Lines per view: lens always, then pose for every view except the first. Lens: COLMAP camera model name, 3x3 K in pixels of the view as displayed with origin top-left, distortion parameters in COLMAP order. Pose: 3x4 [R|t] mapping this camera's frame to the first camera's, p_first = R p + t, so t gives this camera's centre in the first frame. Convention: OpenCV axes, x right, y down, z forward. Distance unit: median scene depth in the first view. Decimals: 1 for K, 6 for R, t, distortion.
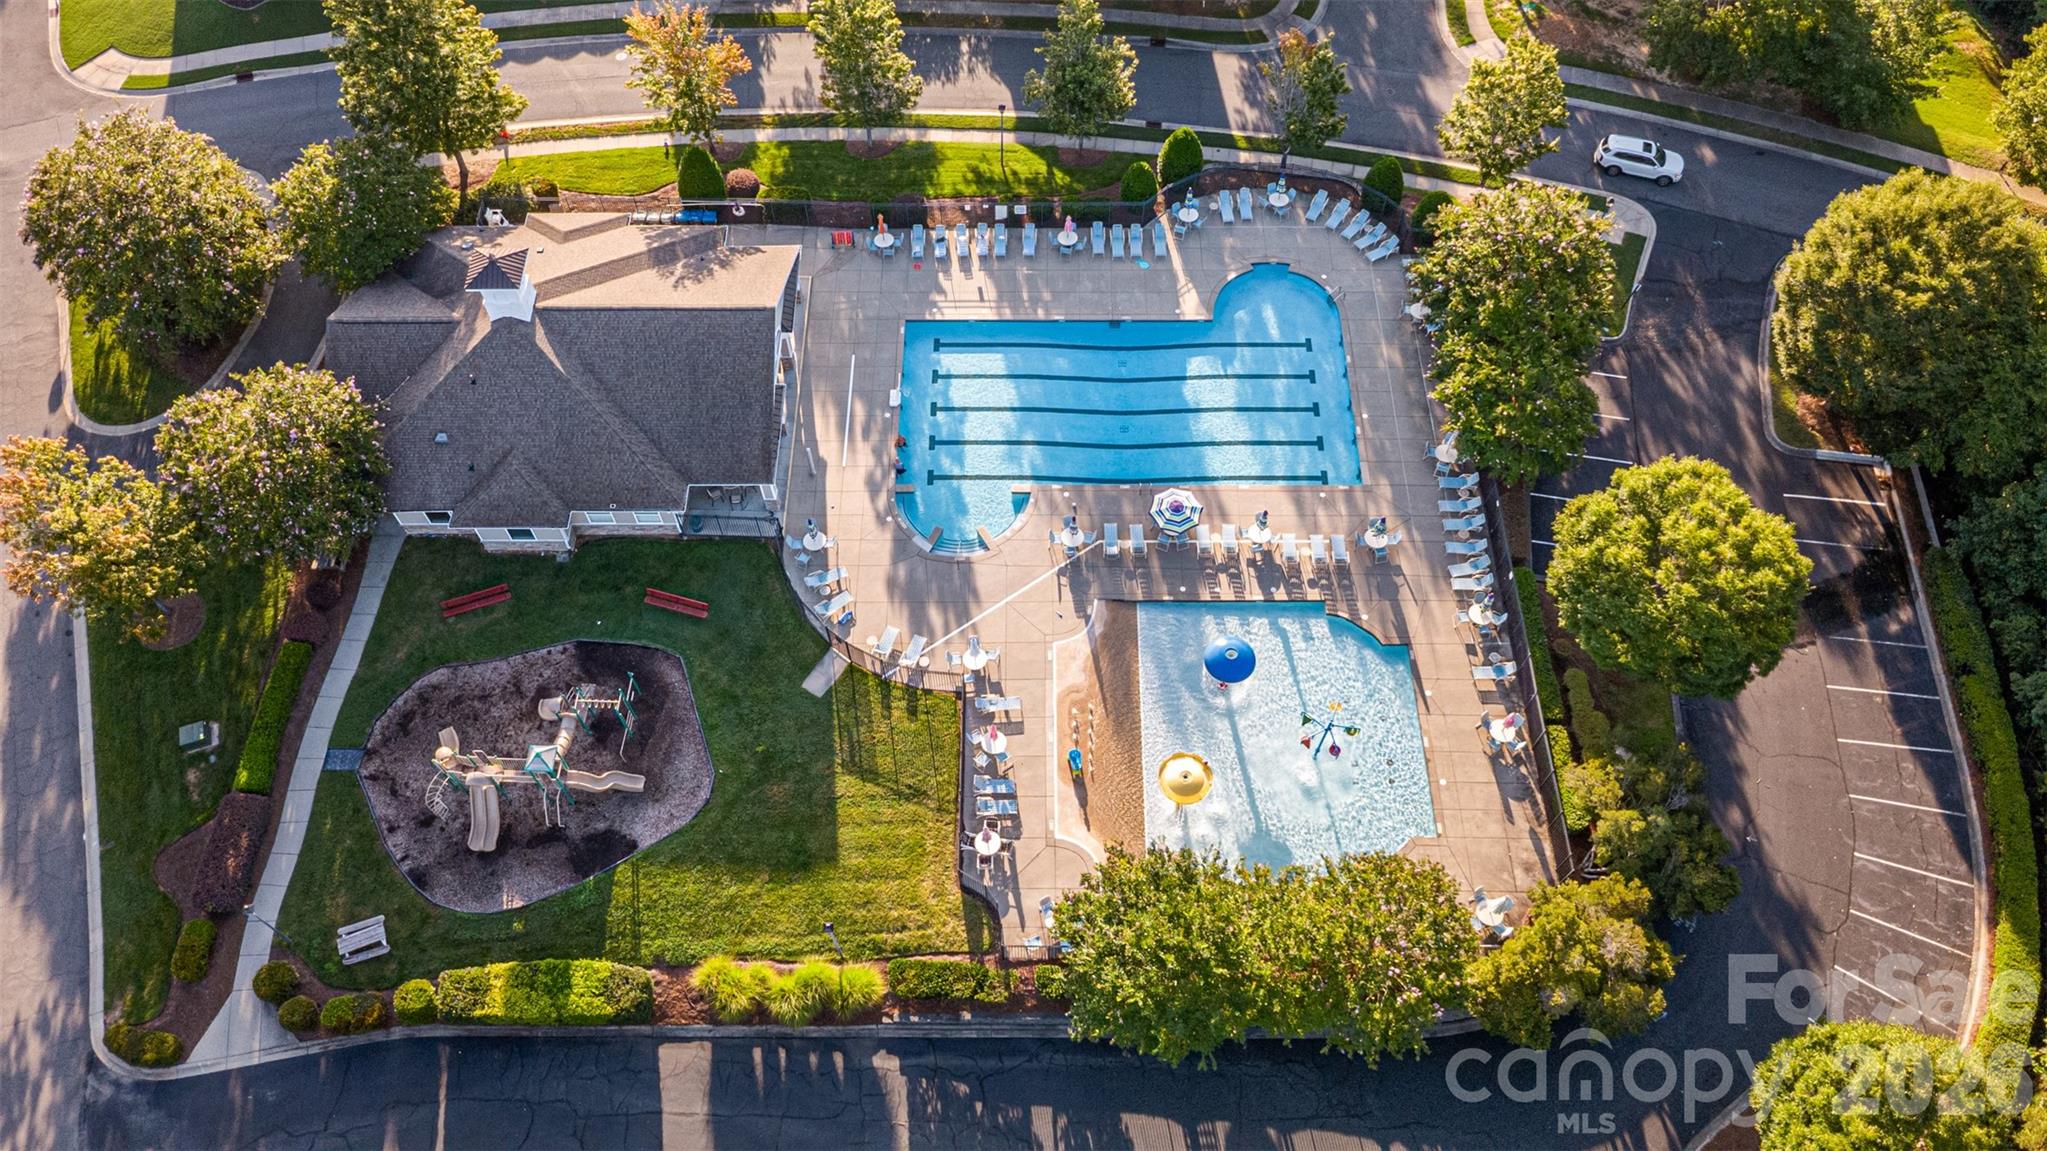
lens RADIAL K [[1519.9, 0, 1023.5], [0, 1519.9, 575.5], [0, 0, 1]] dist [0.001956, -0.000983]
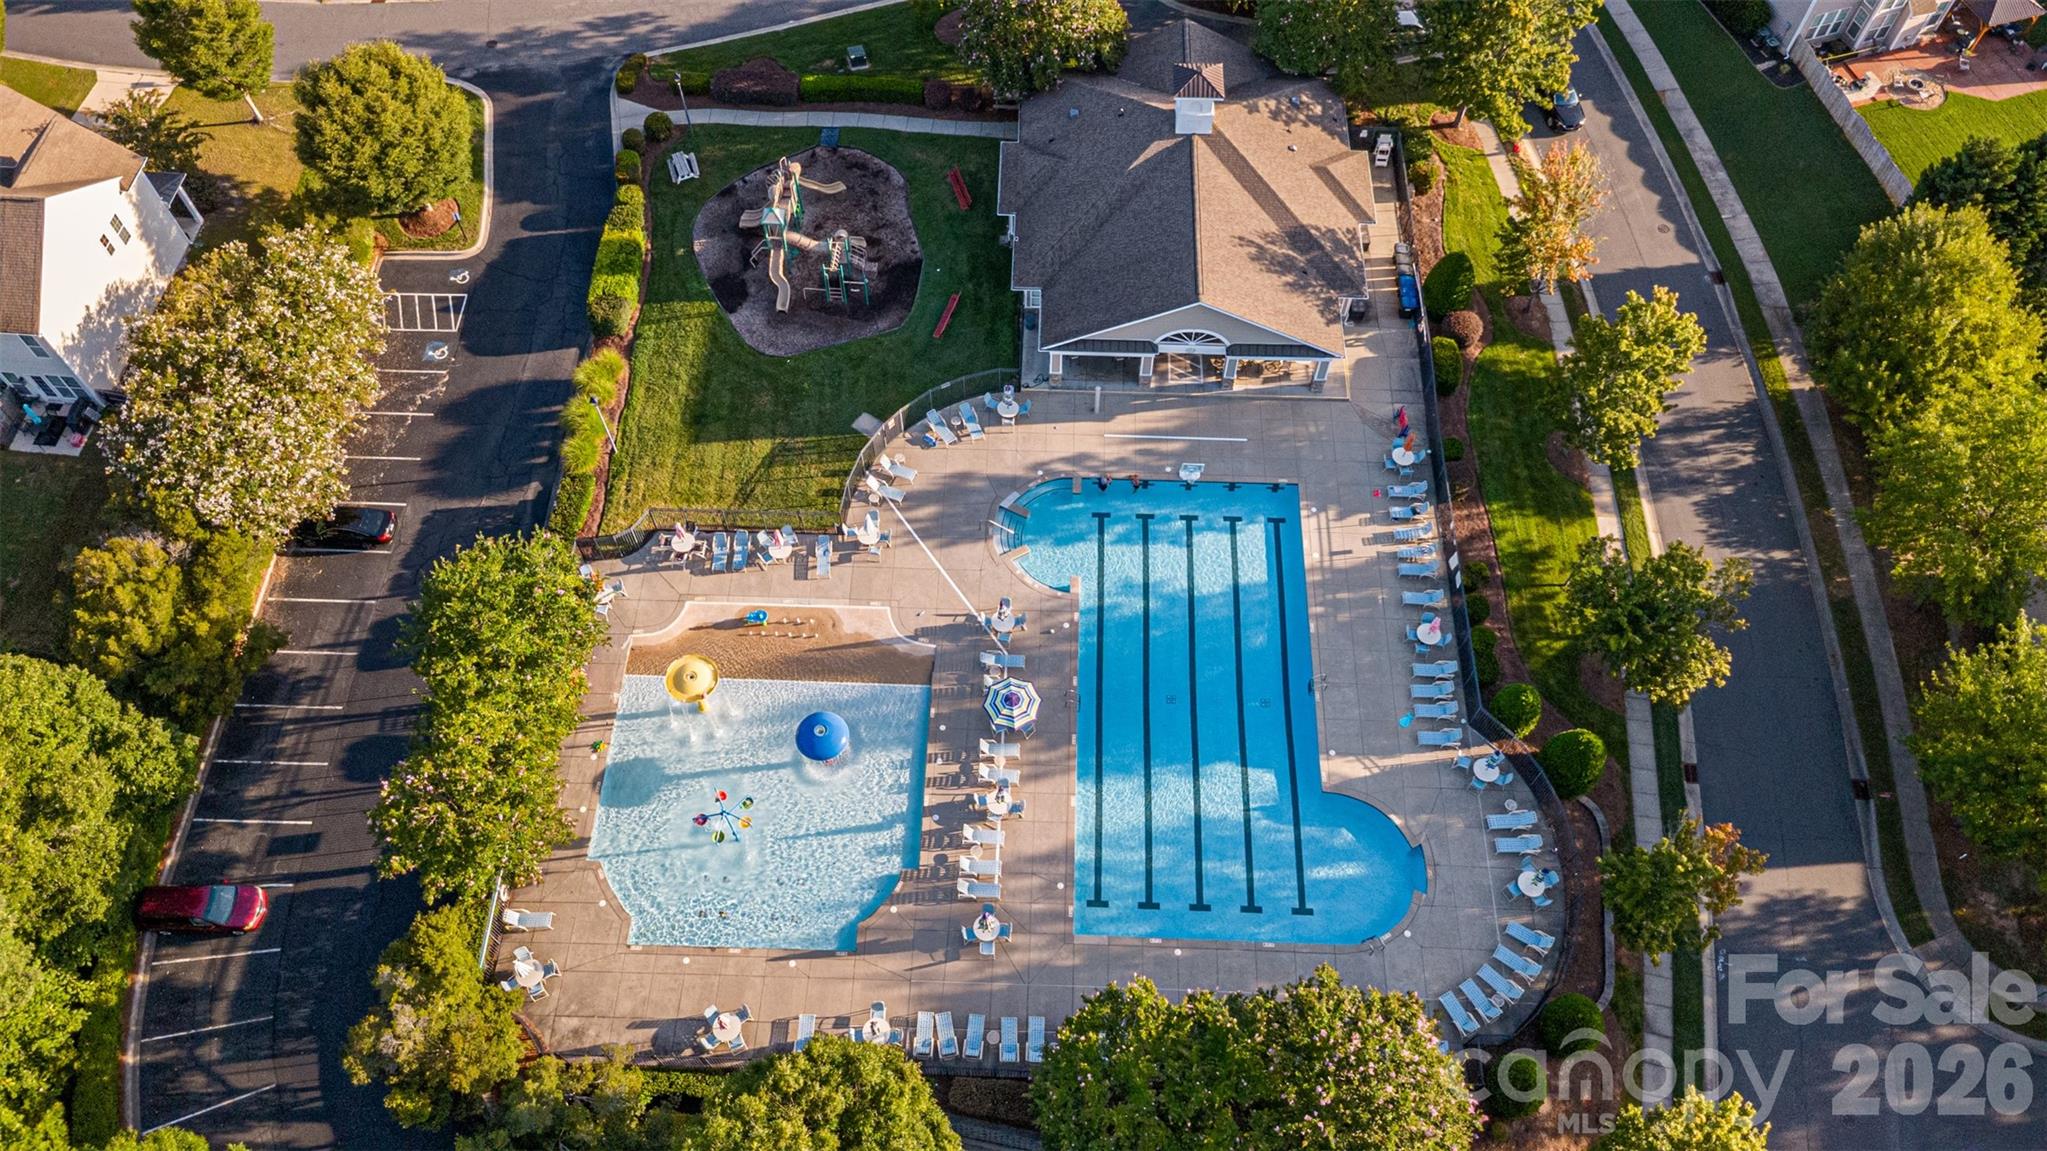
lens RADIAL K [[1519.9, 0, 1023.5], [0, 1519.9, 575.5], [0, 0, 1]] dist [0.001956, -0.000983]
pose [[-0.041516, 0.845462, -0.532419, 0.524456], [-0.841689, 0.257535, 0.474589, -0.505188], [0.538364, 0.467834, 0.700925, 0.319710]]
